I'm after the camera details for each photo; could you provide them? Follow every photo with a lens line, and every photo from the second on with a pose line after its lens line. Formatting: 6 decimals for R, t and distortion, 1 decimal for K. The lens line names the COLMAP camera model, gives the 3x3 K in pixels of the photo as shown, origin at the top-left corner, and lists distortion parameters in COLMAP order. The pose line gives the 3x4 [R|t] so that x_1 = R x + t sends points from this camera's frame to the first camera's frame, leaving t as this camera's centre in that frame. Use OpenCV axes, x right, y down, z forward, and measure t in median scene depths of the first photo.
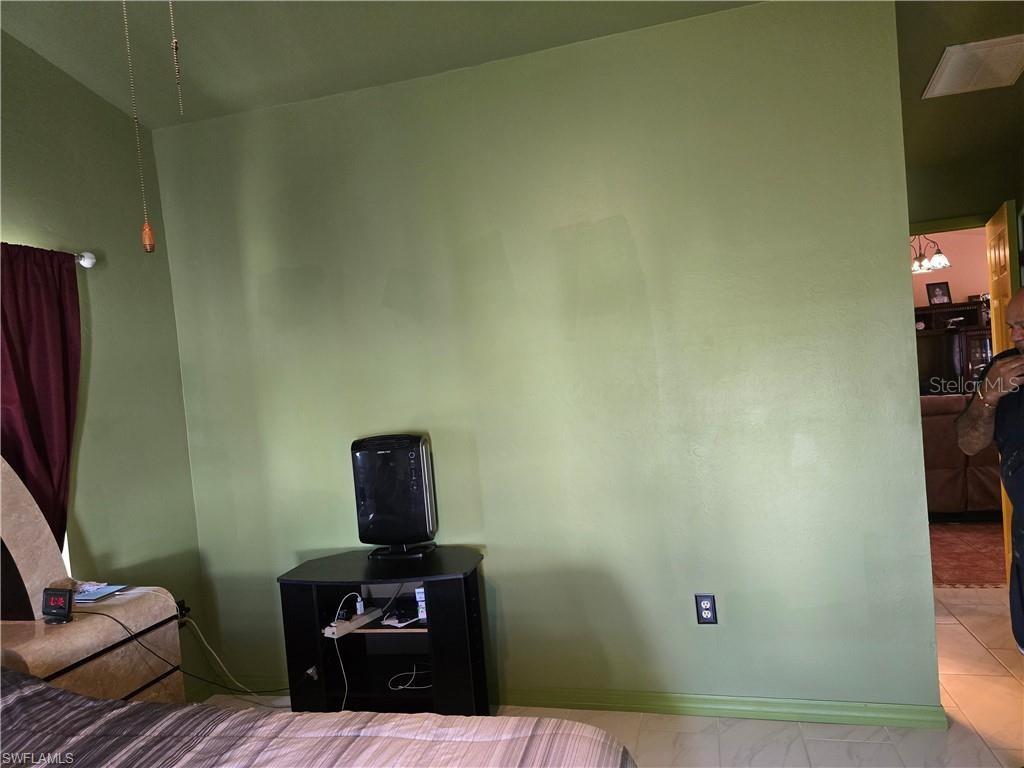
lens RADIAL K [[694.8, 0, 515.1], [0, 694.8, 384.1], [0, 0, 1]] dist [0.052184, -0.048945]
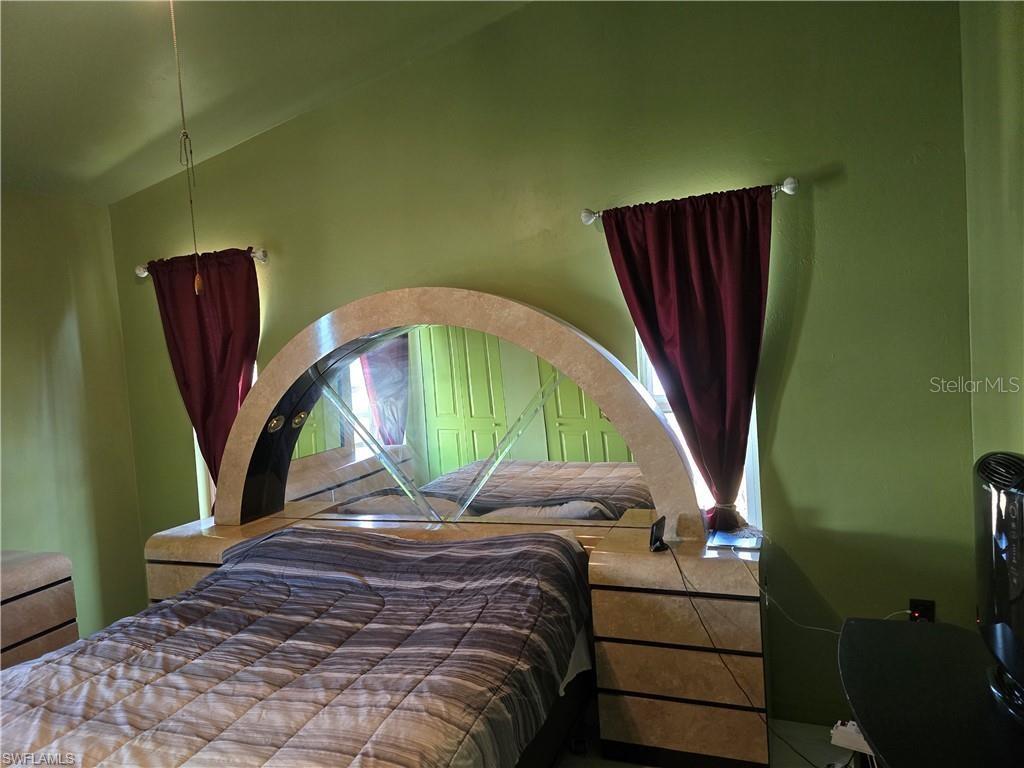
lens RADIAL K [[694.8, 0, 515.4], [0, 694.8, 389.3], [0, 0, 1]] dist [0.052184, -0.048945]
pose [[-0.095019, 0.143875, -0.985024, 0.438441], [0.051887, 0.988871, 0.139432, -0.079505], [0.994122, -0.037861, -0.101426, 0.933120]]
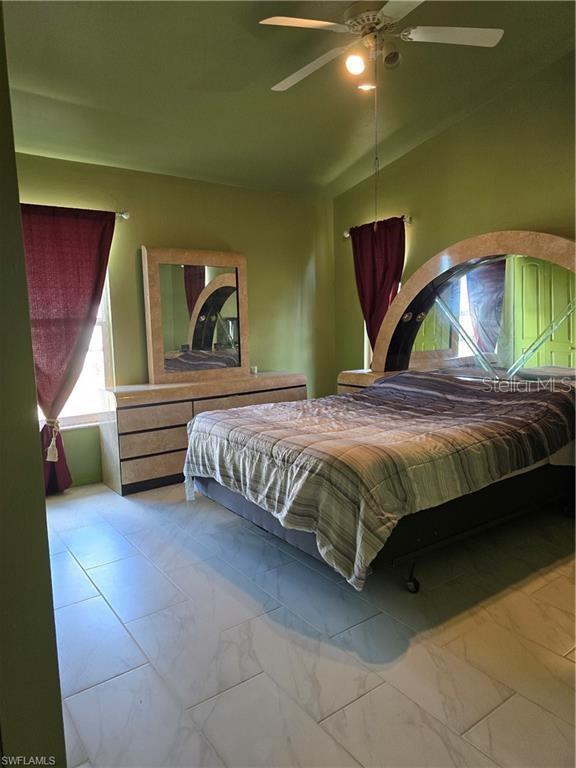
lens RADIAL K [[521.1, 0, 282.3], [0, 521.1, 385.4], [0, 0, 1]] dist [0.052184, -0.048945]
pose [[-0.627700, 0.189189, -0.755116, 0.861391], [0.057979, 0.978686, 0.197008, 0.006851], [0.776293, 0.079881, -0.625291, 1.156902]]
